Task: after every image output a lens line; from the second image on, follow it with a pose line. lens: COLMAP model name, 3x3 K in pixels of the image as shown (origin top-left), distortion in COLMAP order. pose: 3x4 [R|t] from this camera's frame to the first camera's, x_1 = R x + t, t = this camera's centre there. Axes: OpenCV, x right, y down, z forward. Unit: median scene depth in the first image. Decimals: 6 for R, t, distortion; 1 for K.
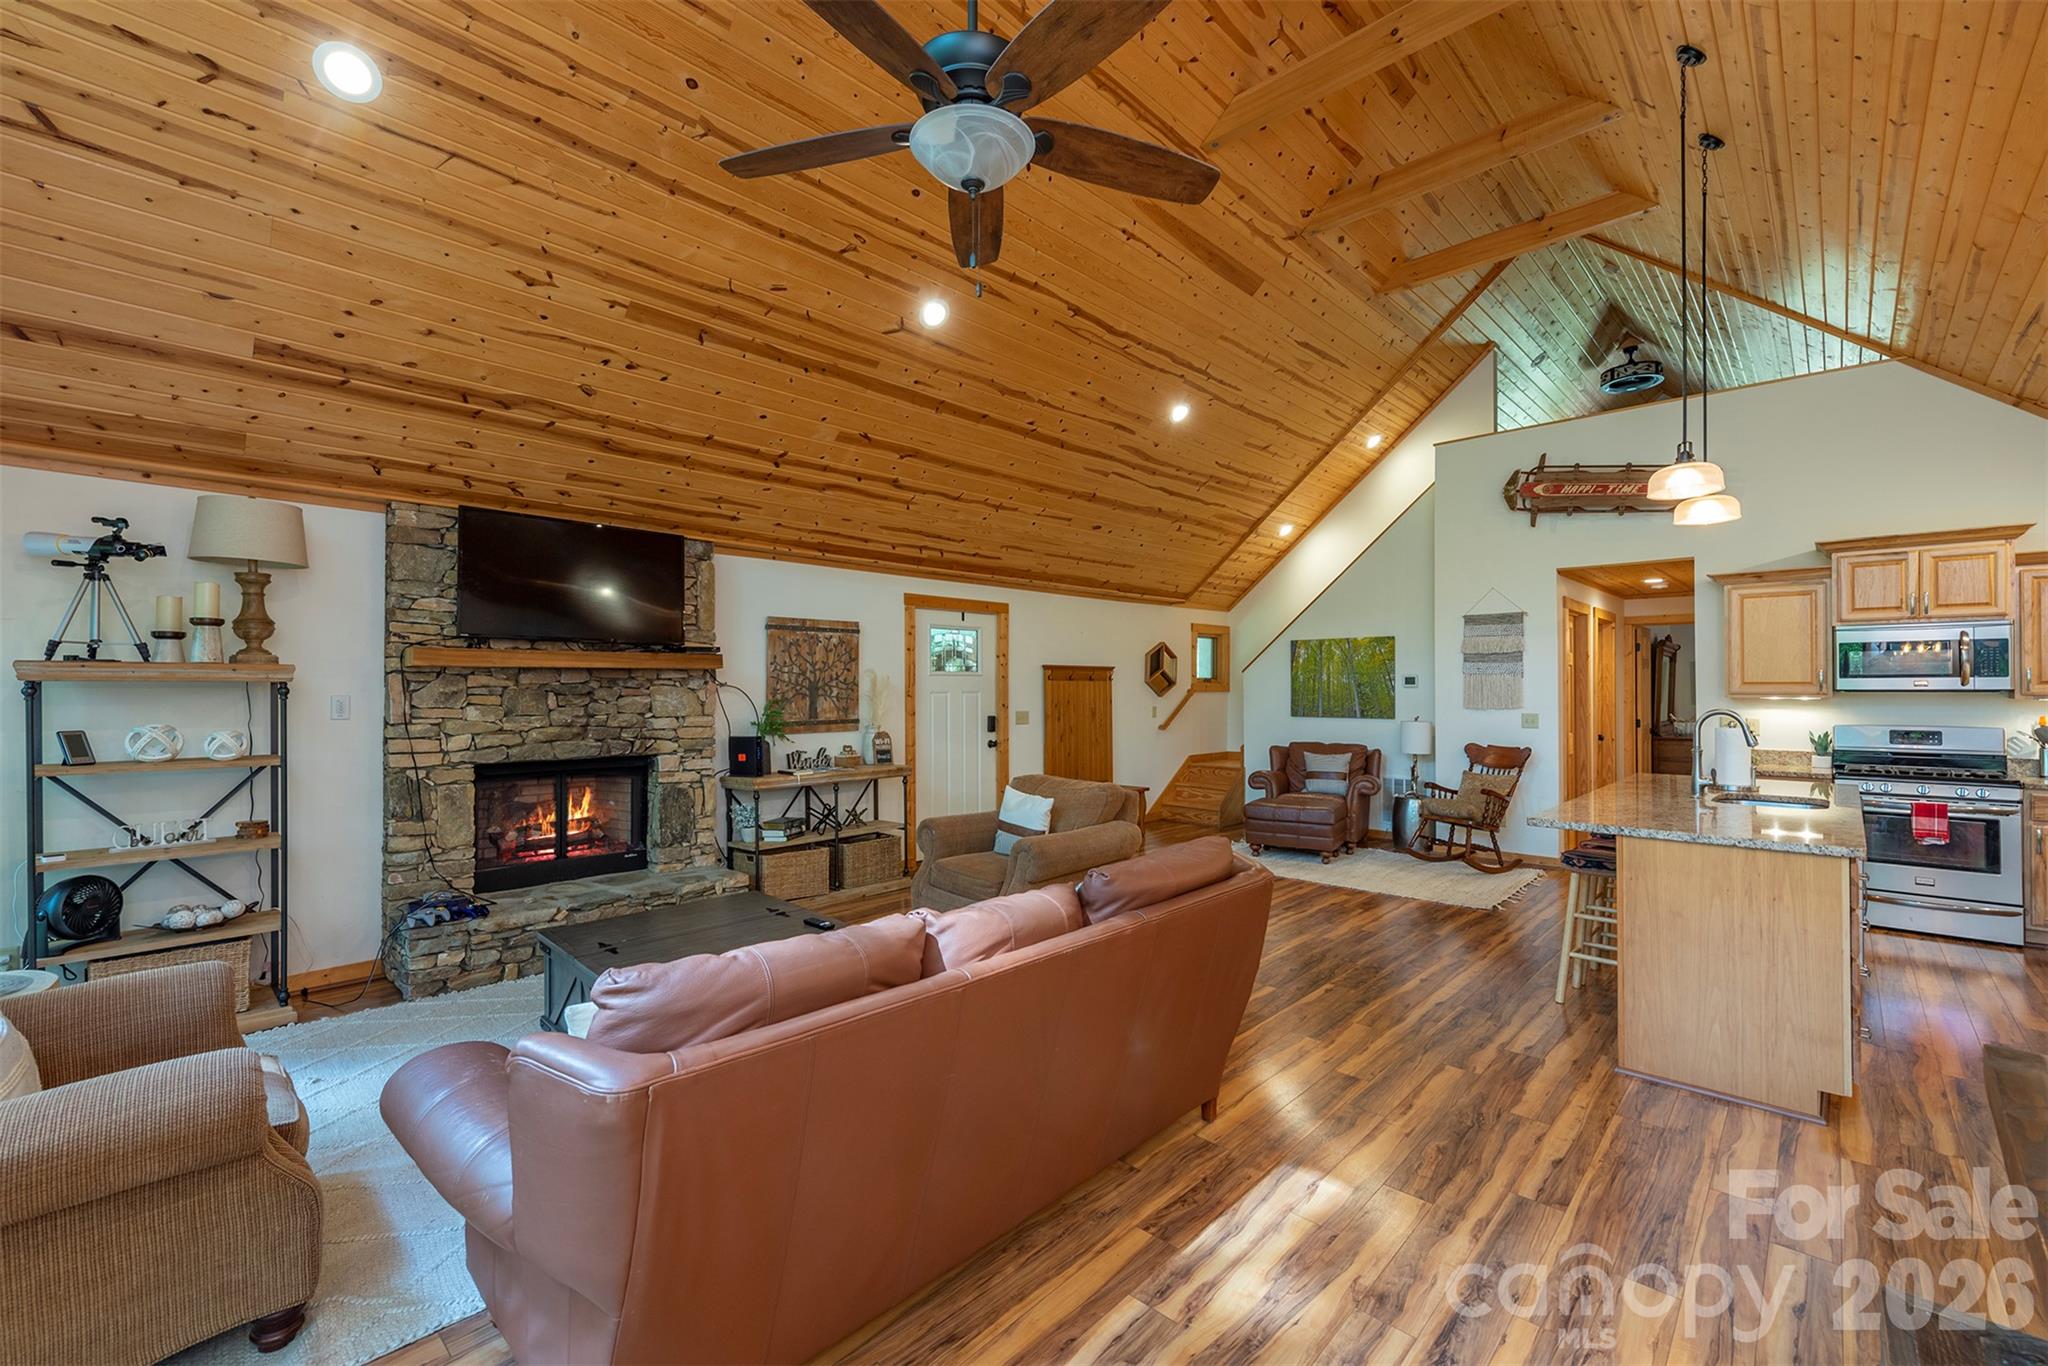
lens RADIAL K [[863.9, 0, 1024.0], [0, 863.9, 683.0], [0, 0, 1]] dist [-0.000651, -0.000162]
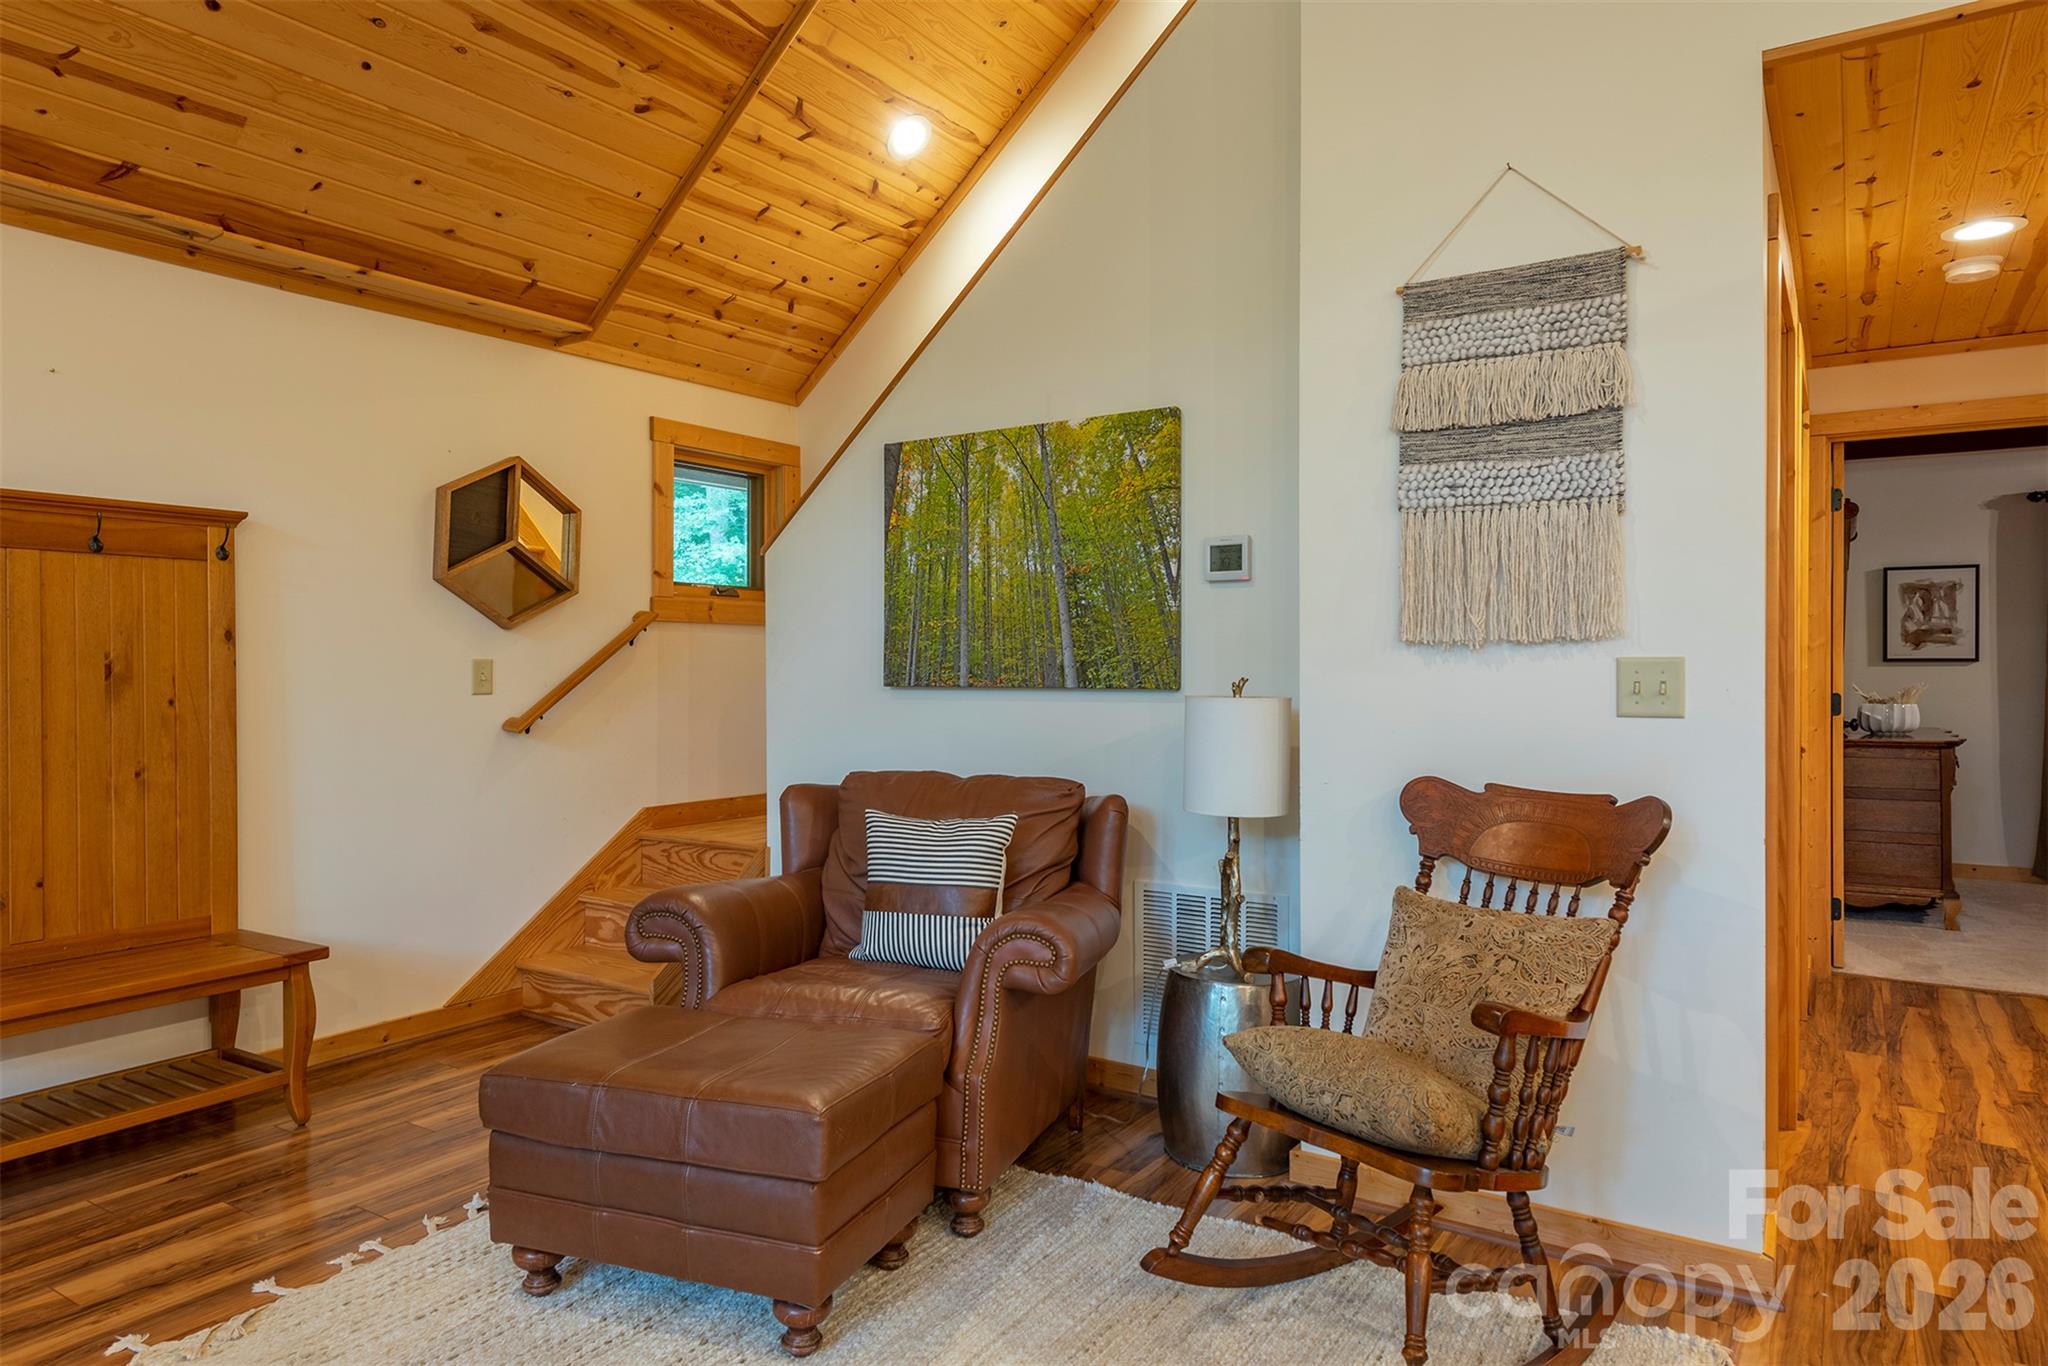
lens RADIAL K [[1263.1, 0, 1024.0], [0, 1263.1, 683.0], [0, 0, 1]] dist [-0.000204, 0.000068]
pose [[0.983071, -0.001998, 0.183213, 0.342460], [-0.001189, 0.999850, 0.017285, 0.036109], [-0.183220, -0.017210, 0.982921, 0.674511]]
